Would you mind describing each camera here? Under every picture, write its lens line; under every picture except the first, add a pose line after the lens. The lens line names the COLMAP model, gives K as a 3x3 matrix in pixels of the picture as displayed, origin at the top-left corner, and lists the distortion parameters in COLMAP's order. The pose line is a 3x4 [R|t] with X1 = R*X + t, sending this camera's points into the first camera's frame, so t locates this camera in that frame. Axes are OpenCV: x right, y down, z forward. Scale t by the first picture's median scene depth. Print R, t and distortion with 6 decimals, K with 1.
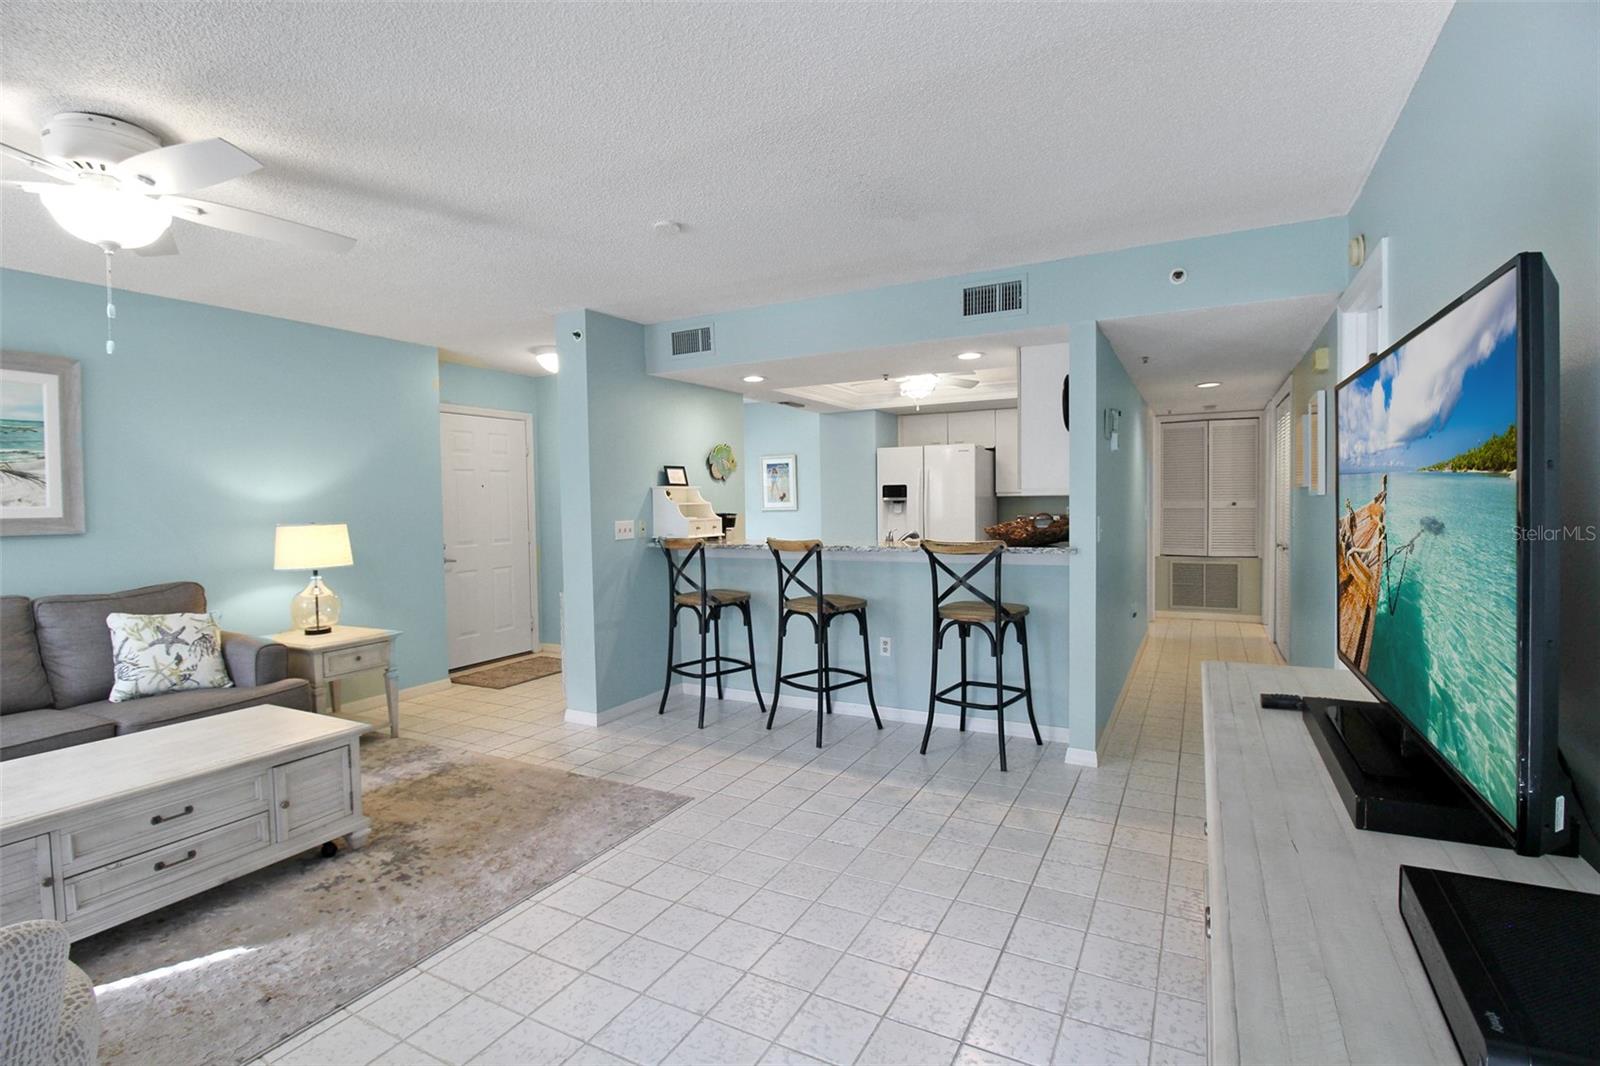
lens RADIAL K [[744.6, 0, 815.1], [0, 744.6, 527.5], [0, 0, 1]] dist [0.002001, -0.015881]
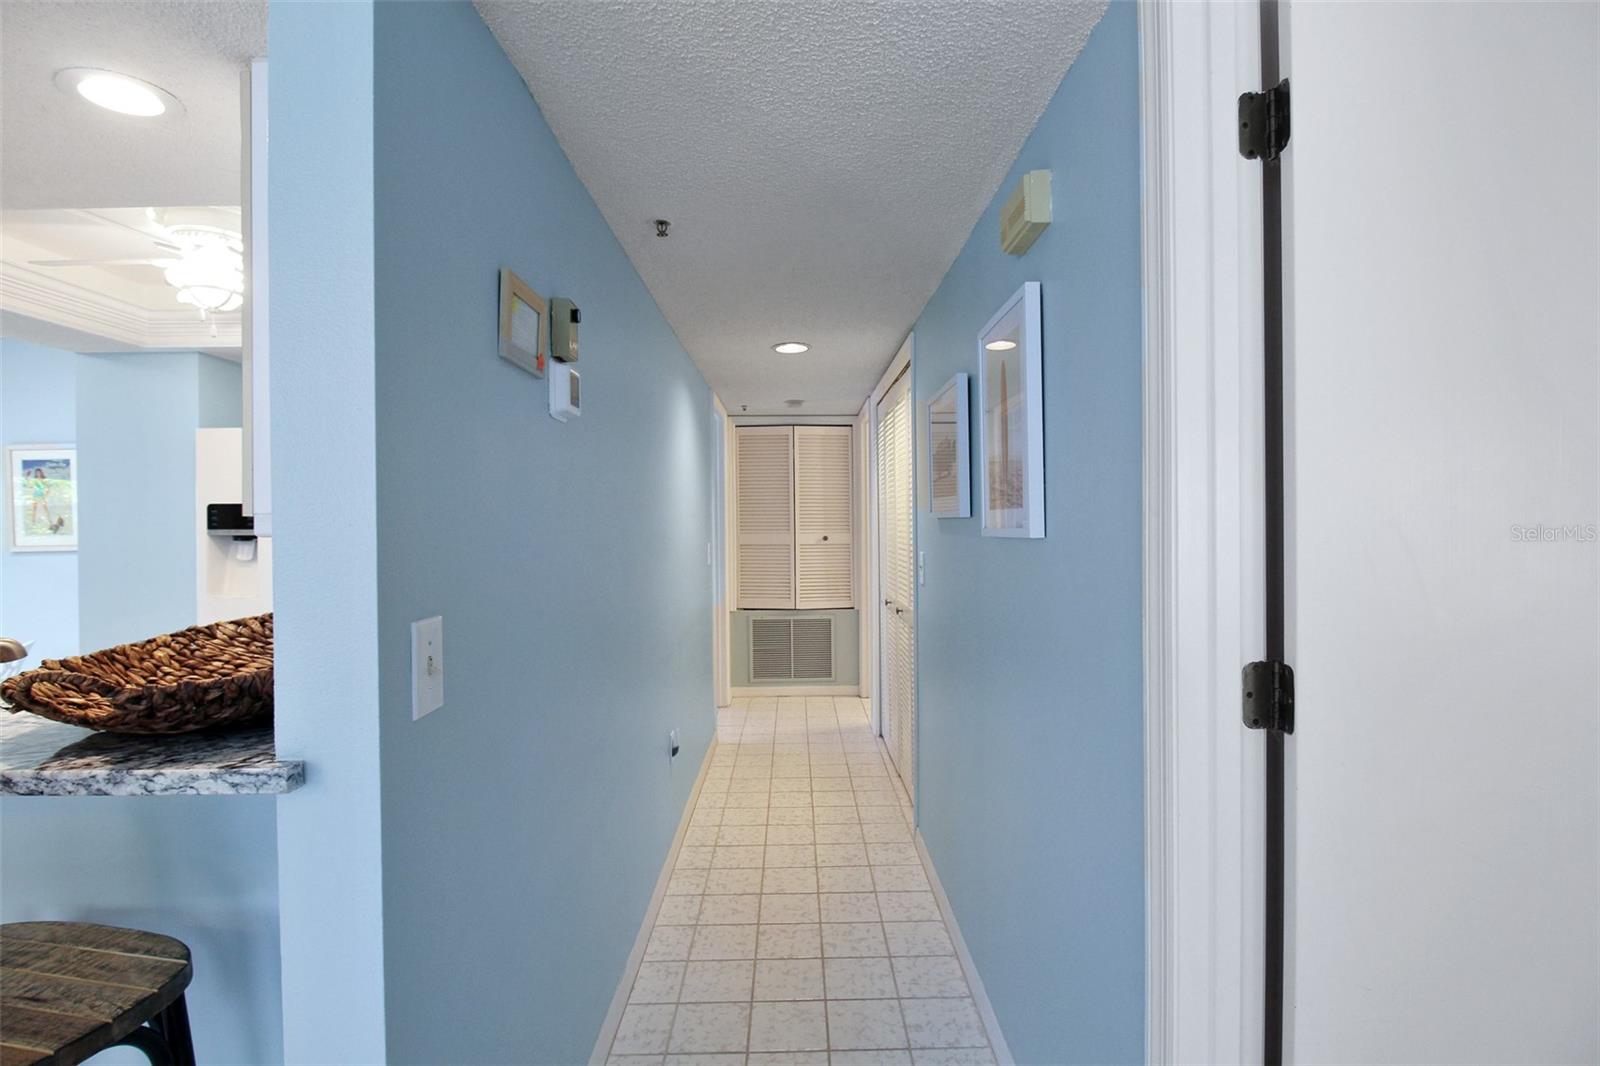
lens RADIAL K [[744.6, 0, 815.1], [0, 744.6, 527.5], [0, 0, 1]] dist [0.002001, -0.015881]
pose [[0.872830, 0.003567, 0.488011, 0.189028], [0.013641, 0.999404, -0.031703, -0.019041], [-0.487833, 0.034328, 0.872262, 0.352815]]
